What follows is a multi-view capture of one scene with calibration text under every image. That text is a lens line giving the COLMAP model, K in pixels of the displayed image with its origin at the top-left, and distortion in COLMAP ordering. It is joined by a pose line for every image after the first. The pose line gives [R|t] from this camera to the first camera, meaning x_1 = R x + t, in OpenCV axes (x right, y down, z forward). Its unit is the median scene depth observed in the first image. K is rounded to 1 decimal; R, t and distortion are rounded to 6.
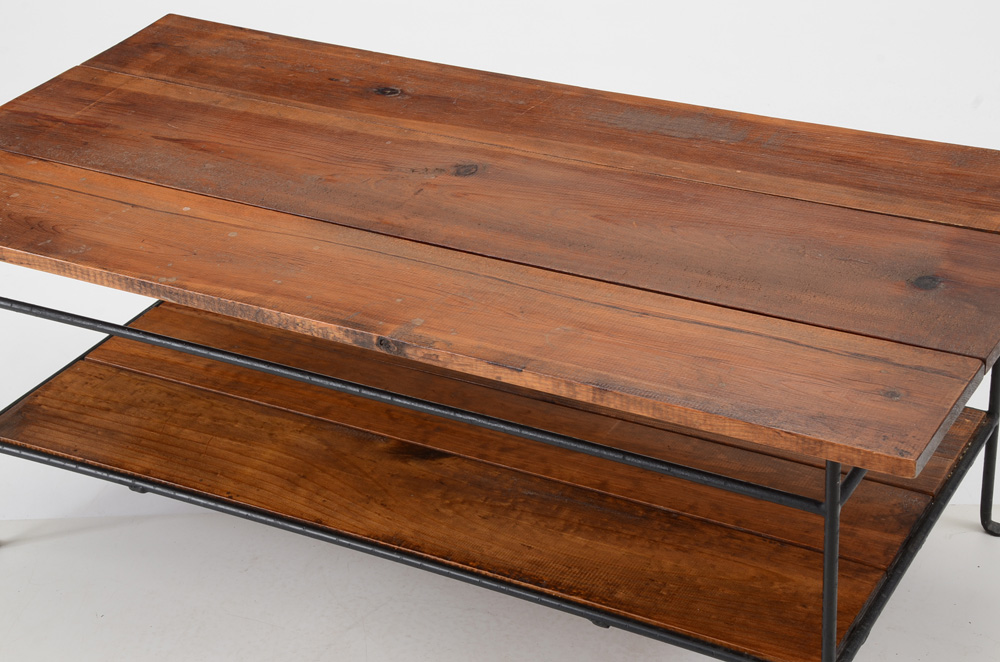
lens RADIAL K [[2003.1, 0, 501.0], [0, 2003.1, 333.9], [0, 0, 1]] dist [0.365800, 0.000000]
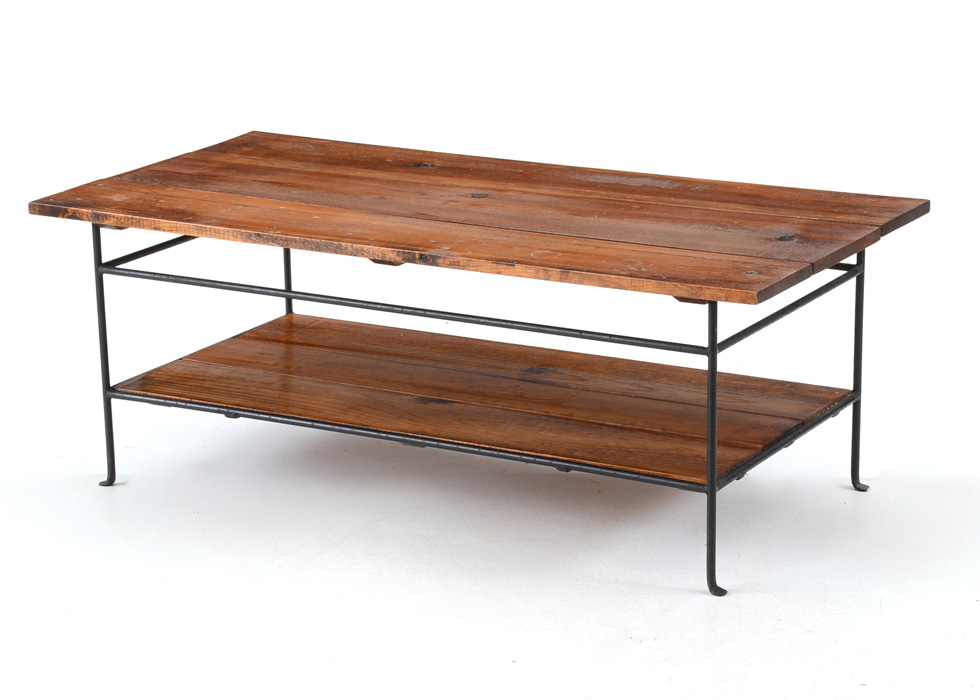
lens RADIAL K [[2797.8, 0, 469.2], [0, 2797.8, 340.9], [0, 0, 1]] dist [0.478936, 0.000000]
pose [[0.999178, 0.038849, -0.011575, 0.002172], [-0.040490, 0.970256, -0.238672, 0.489193], [0.001958, 0.238944, 0.971031, -0.882349]]
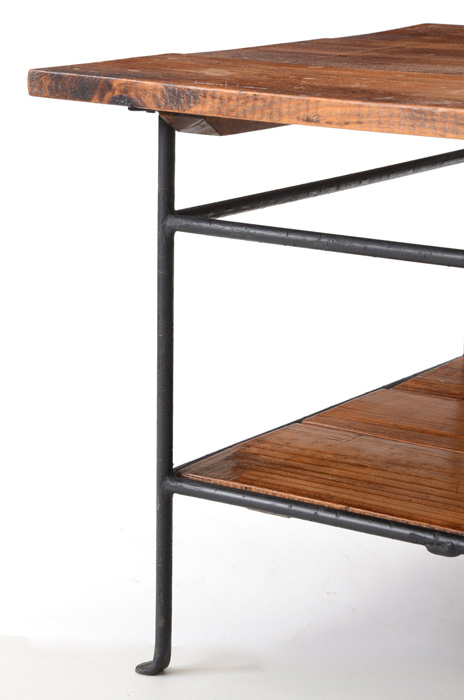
lens RADIAL K [[2010.8, 0, 227.6], [0, 2010.8, 352.5], [0, 0, 1]] dist [0.630139, 0.000000]
pose [[0.994214, 0.088263, -0.061215, -0.217726], [-0.101758, 0.956425, -0.273672, 0.201687], [0.034392, 0.278318, 0.959873, 0.397368]]
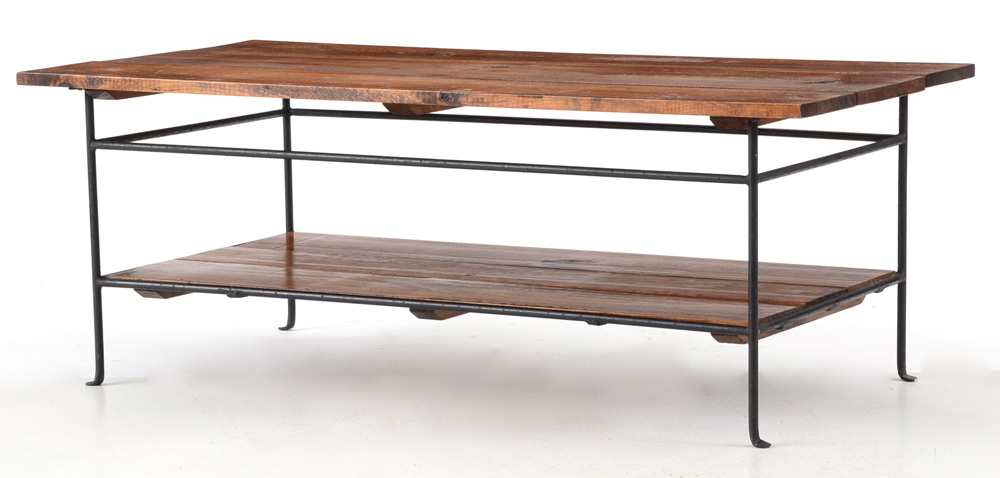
lens RADIAL K [[3104.3, 0, 532.2], [0, 3104.3, 201.8], [0, 0, 1]] dist [0.570858, 0.000000]
pose [[0.999206, 0.037238, 0.014166, -0.021752], [-0.029313, 0.927928, -0.371606, 0.769450], [-0.026982, 0.370895, 0.928283, -0.874940]]
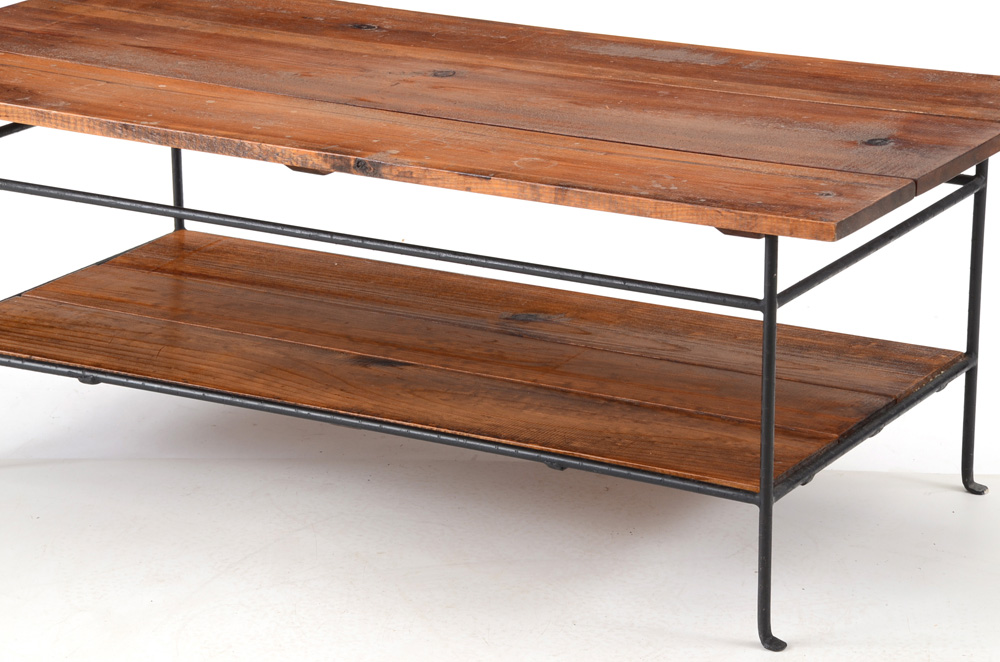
lens RADIAL K [[3487.7, 0, 504.4], [0, 3487.7, 332.3], [0, 0, 1]] dist [1.097375, 0.000000]
pose [[0.998754, 0.049654, 0.004969, 0.010461], [-0.047545, 0.977093, -0.207435, 0.407561], [-0.015155, 0.206940, 0.978236, -0.680910]]
